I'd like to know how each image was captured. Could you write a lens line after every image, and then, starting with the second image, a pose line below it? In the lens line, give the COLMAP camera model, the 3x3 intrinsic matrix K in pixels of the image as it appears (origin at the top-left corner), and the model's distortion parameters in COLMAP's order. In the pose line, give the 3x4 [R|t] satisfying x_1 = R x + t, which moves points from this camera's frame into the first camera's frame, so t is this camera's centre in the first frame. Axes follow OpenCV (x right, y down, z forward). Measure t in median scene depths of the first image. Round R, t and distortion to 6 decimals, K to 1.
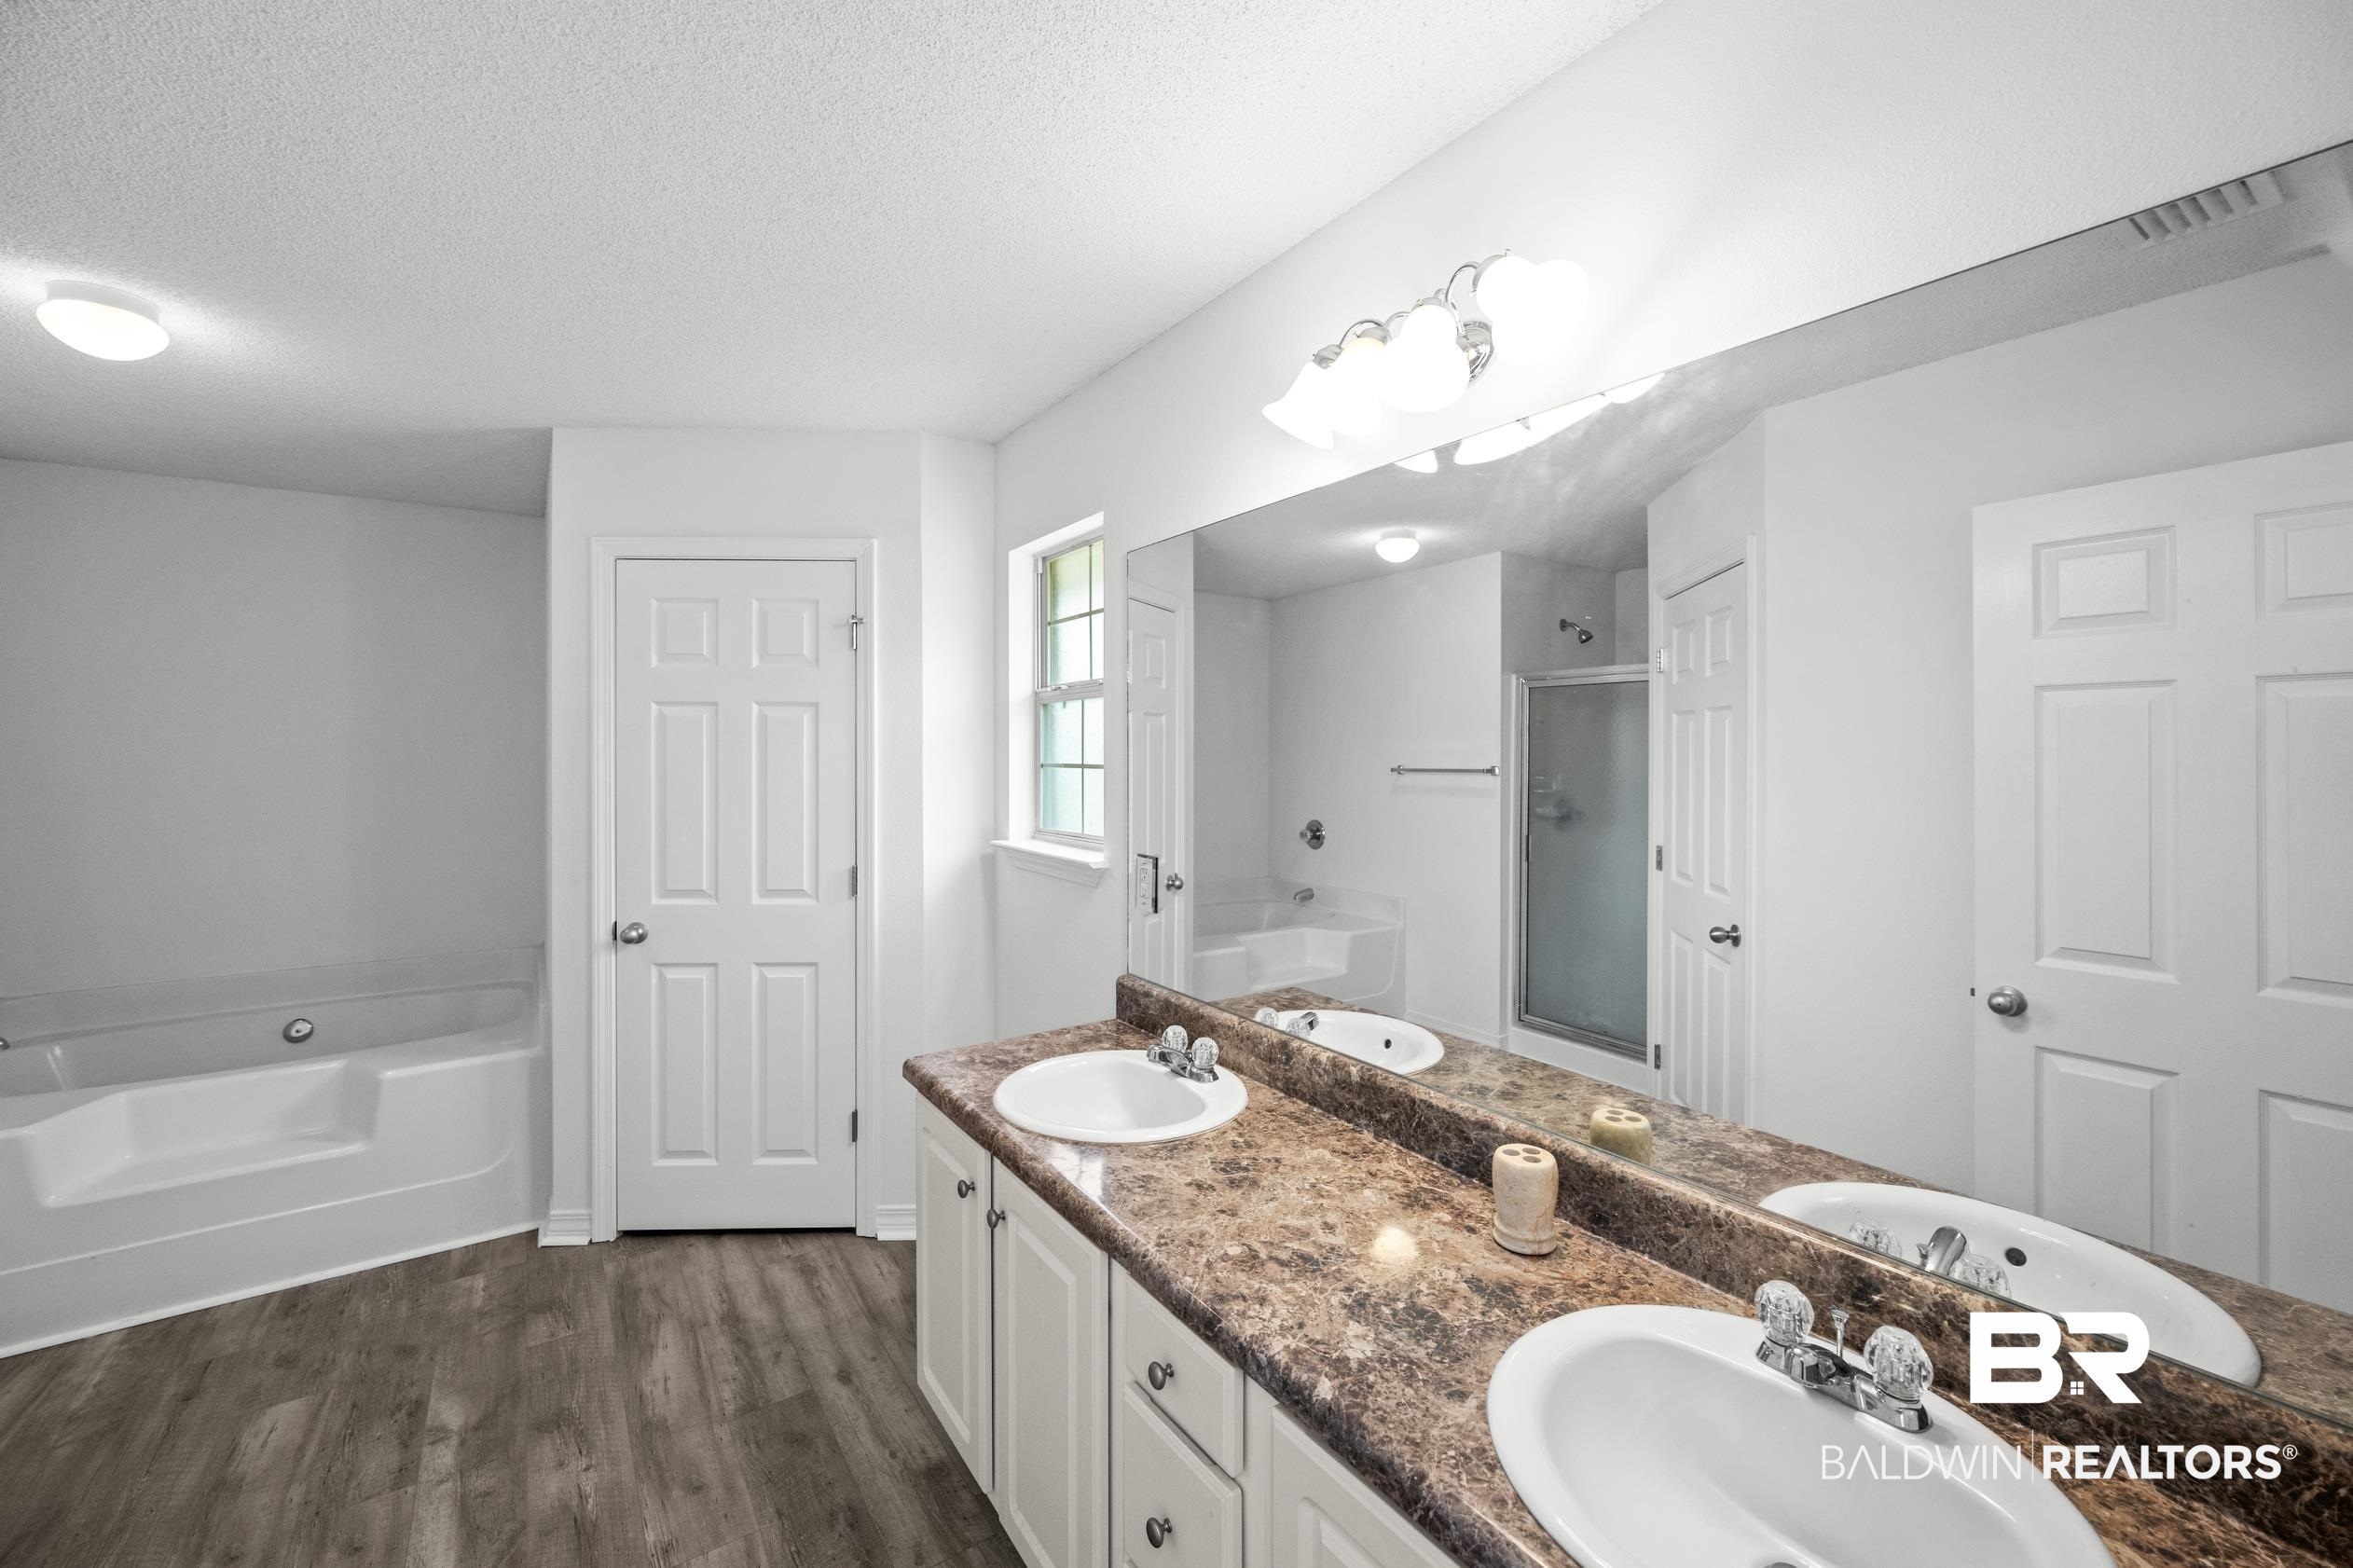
lens RADIAL K [[942.1, 0, 1171.6], [0, 942.1, 766.2], [0, 0, 1]] dist [-0.002852, 0.000299]
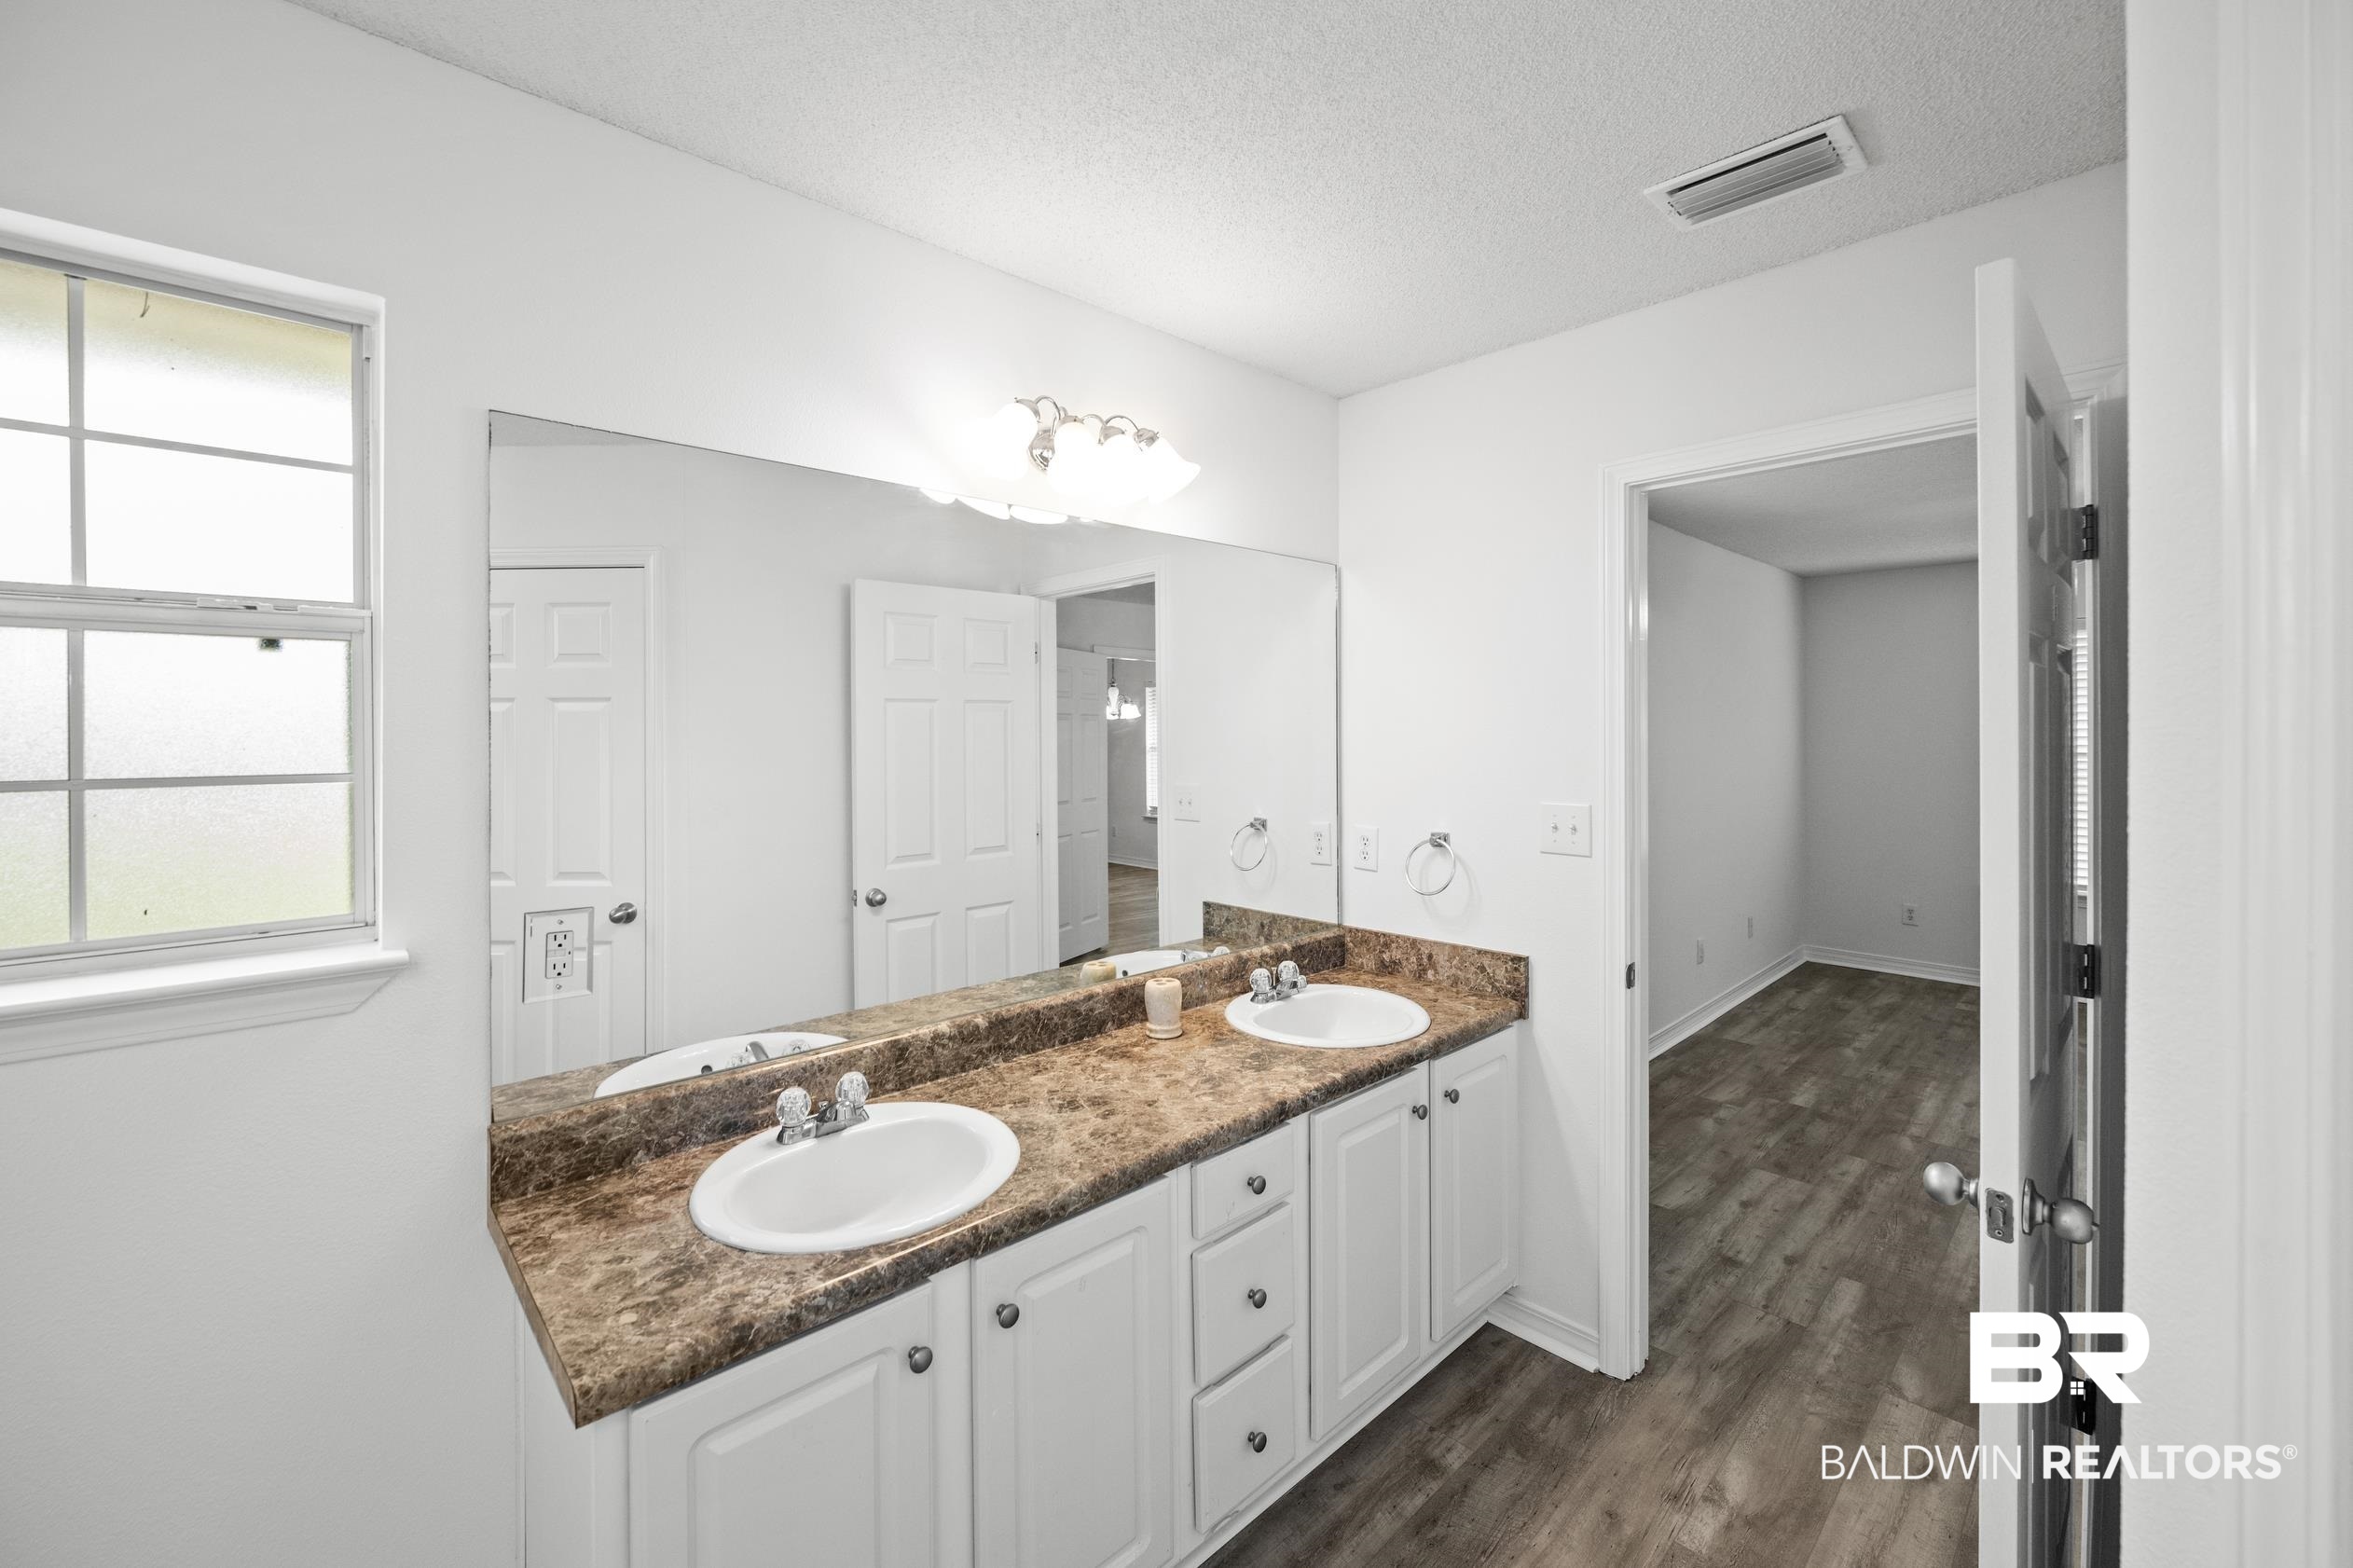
lens RADIAL K [[952.9, 0, 1176.5], [0, 952.9, 784.0], [0, 0, 1]] dist [-0.003351, -0.000436]
pose [[-0.157754, -0.049549, 0.986235, -1.095443], [0.020332, 0.998366, 0.053410, -0.022805], [-0.987269, 0.028478, -0.156489, 1.059670]]
